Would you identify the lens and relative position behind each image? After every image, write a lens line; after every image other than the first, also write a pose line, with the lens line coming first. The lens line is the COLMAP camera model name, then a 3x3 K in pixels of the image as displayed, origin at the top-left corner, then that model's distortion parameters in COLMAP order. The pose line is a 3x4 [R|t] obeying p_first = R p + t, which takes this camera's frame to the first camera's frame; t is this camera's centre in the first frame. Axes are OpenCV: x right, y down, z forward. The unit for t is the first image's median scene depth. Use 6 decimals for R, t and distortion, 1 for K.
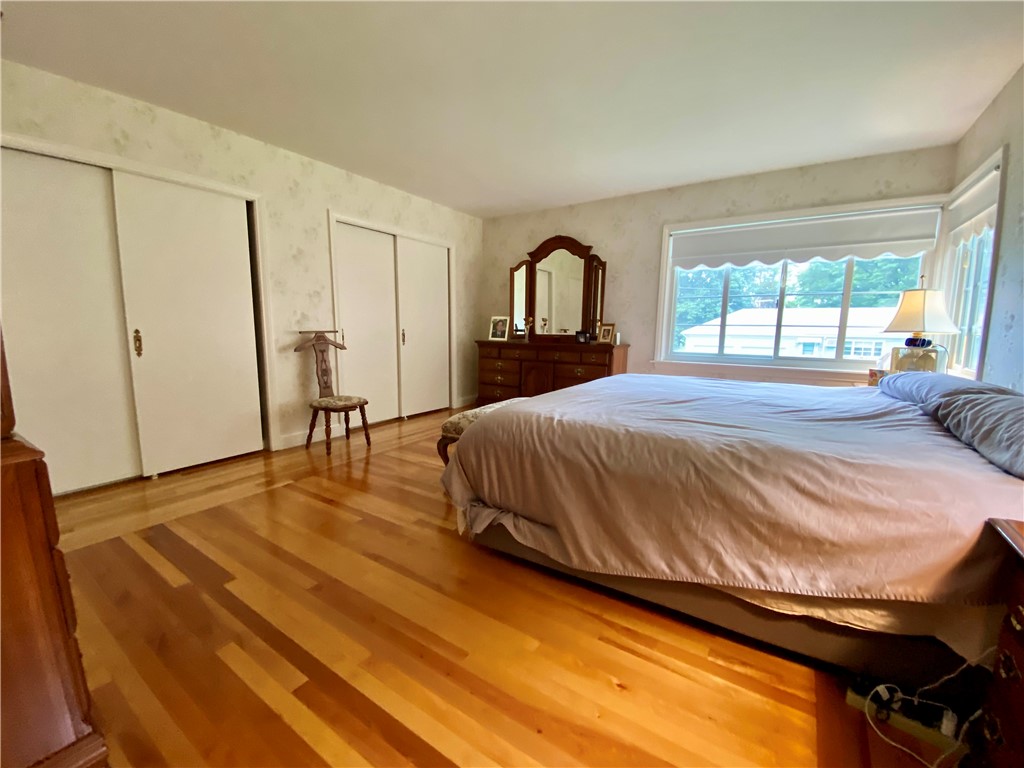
lens RADIAL K [[419.5, 0, 514.7], [0, 419.5, 385.7], [0, 0, 1]] dist [0.007116, -0.006802]
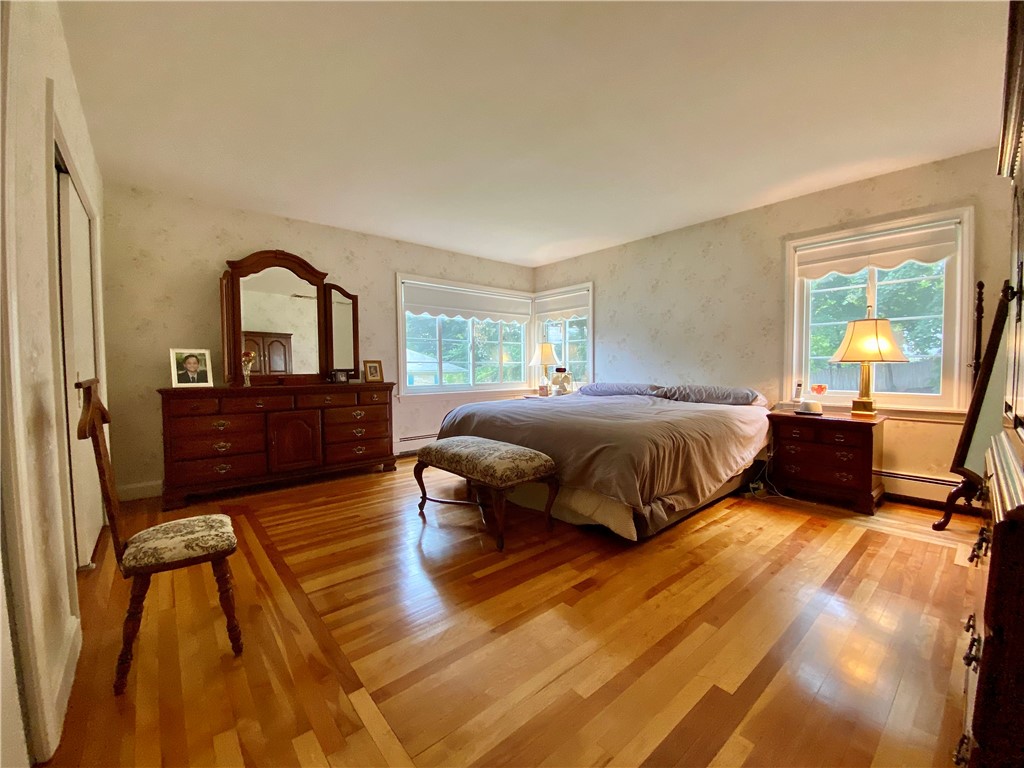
lens RADIAL K [[419.5, 0, 512.6], [0, 419.5, 380.5], [0, 0, 1]] dist [0.007116, -0.006802]
pose [[0.267928, -0.044170, 0.962426, -0.615397], [0.142017, 0.989847, 0.005892, -0.063213], [-0.952914, 0.135102, 0.271480, 0.444270]]
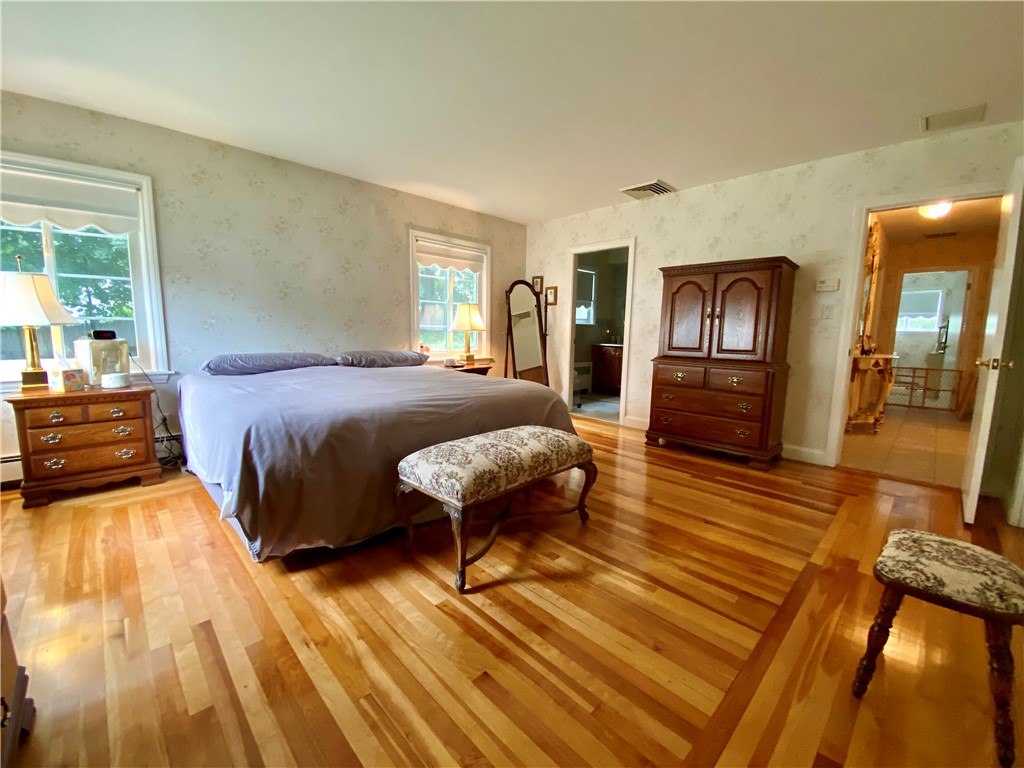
lens RADIAL K [[419.5, 0, 512.2], [0, 419.5, 380.0], [0, 0, 1]] dist [0.007116, -0.006802]
pose [[-0.980739, -0.052212, 0.188213, -0.100790], [-0.002537, 0.966933, 0.255017, -0.161613], [-0.195304, 0.249628, -0.948442, 1.130822]]
